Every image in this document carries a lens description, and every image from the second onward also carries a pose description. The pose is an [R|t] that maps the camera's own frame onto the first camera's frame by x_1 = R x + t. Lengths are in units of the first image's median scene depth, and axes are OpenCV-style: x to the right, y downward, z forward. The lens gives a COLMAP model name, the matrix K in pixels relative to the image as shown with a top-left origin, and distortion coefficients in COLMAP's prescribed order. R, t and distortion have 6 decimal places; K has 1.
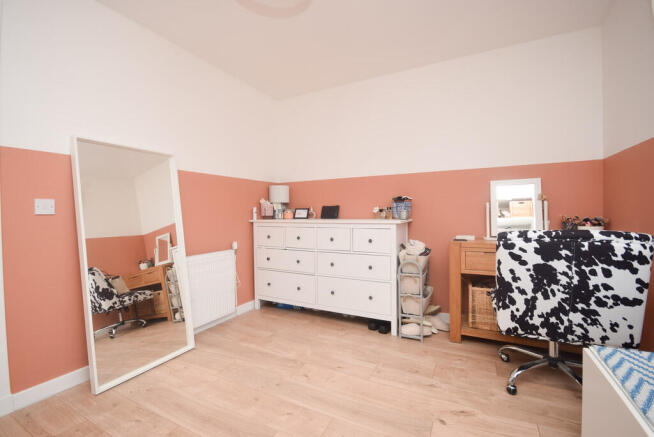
lens RADIAL K [[288.9, 0, 324.0], [0, 288.9, 217.8], [0, 0, 1]] dist [-0.001333, -0.000529]
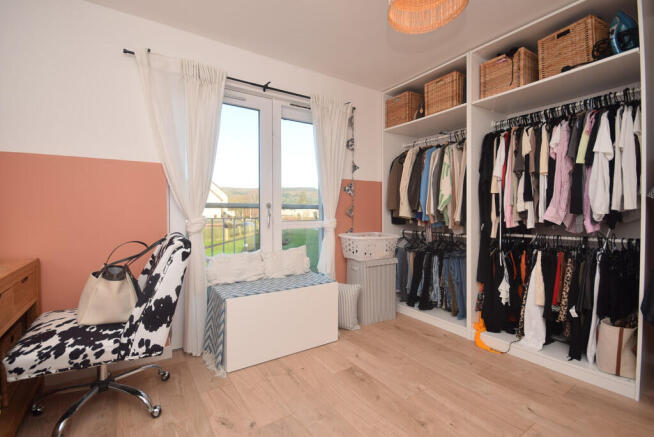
lens RADIAL K [[293.1, 0, 325.9], [0, 293.1, 217.0], [0, 0, 1]] dist [0.000351, -0.000168]
pose [[-0.869379, 0.009455, 0.494055, -0.249711], [0.023943, 0.999449, 0.023006, -0.031338], [-0.493565, 0.031830, -0.869126, 1.313306]]
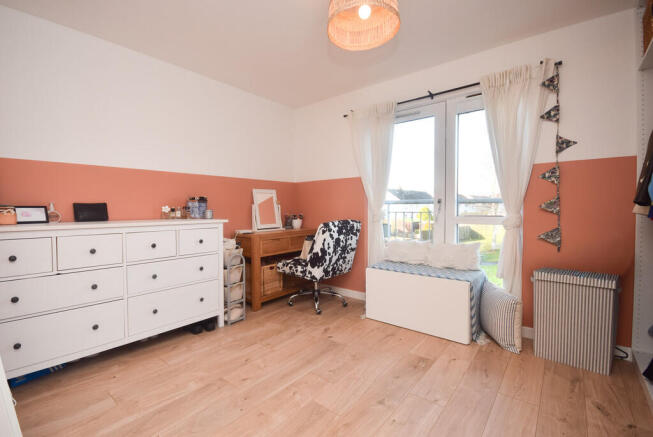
lens RADIAL K [[288.4, 0, 323.5], [0, 288.4, 217.8], [0, 0, 1]] dist [-0.001333, -0.000529]
pose [[0.205768, -0.018869, 0.978419, -0.919904], [0.020838, 0.999672, 0.014897, -0.008002], [-0.978379, 0.017323, 0.206093, 0.512366]]
